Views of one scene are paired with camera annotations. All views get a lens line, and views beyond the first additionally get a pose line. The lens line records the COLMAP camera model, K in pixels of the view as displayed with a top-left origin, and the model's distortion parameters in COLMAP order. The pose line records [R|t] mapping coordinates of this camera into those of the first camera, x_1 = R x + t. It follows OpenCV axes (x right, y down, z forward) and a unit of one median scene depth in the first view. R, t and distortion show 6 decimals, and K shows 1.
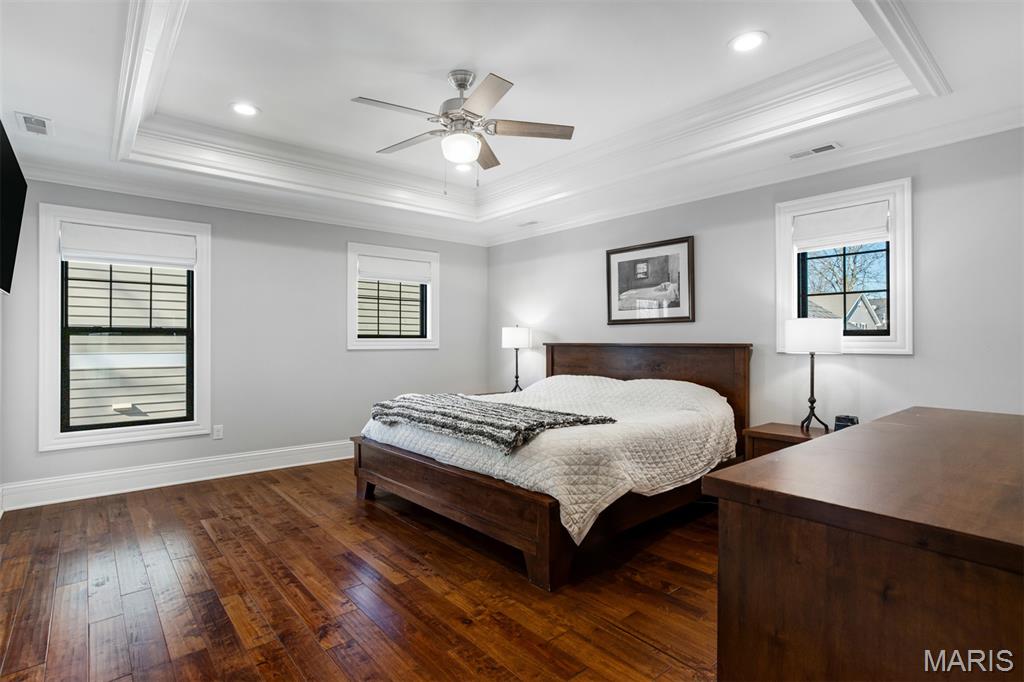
lens RADIAL K [[500.4, 0, 486.4], [0, 500.4, 342.6], [0, 0, 1]] dist [-0.016182, 0.001206]
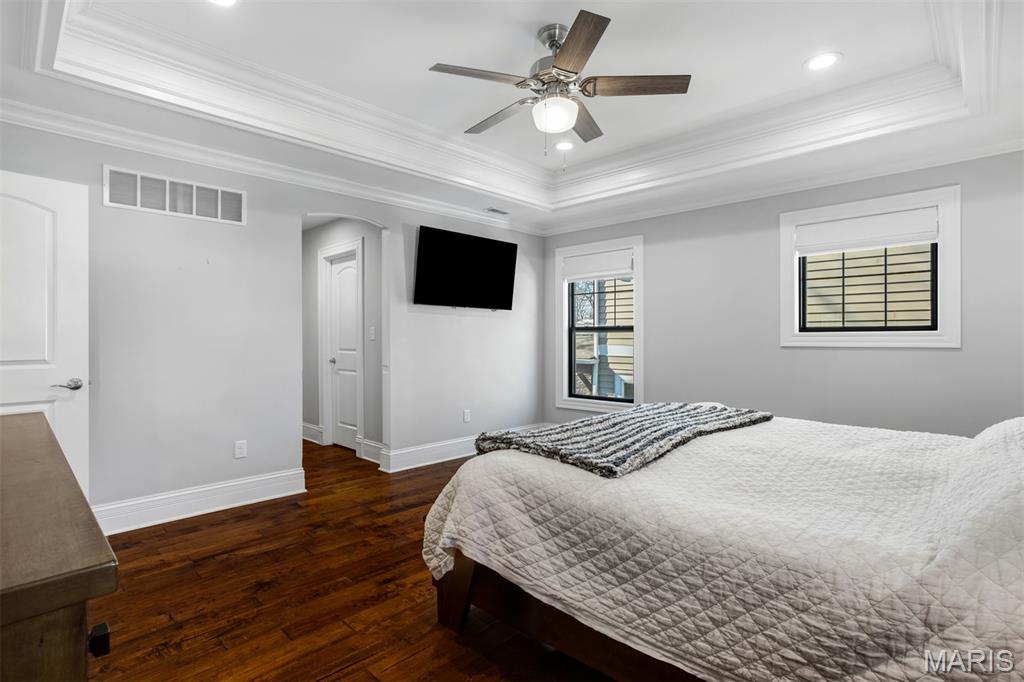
lens RADIAL K [[500.4, 0, 510.6], [0, 500.4, 339.1], [0, 0, 1]] dist [-0.016182, 0.001206]
pose [[0.126387, 0.003387, -0.991975, 0.554393], [-0.000333, 0.999994, 0.003372, -0.001213], [0.991981, -0.000096, 0.126387, 0.555035]]
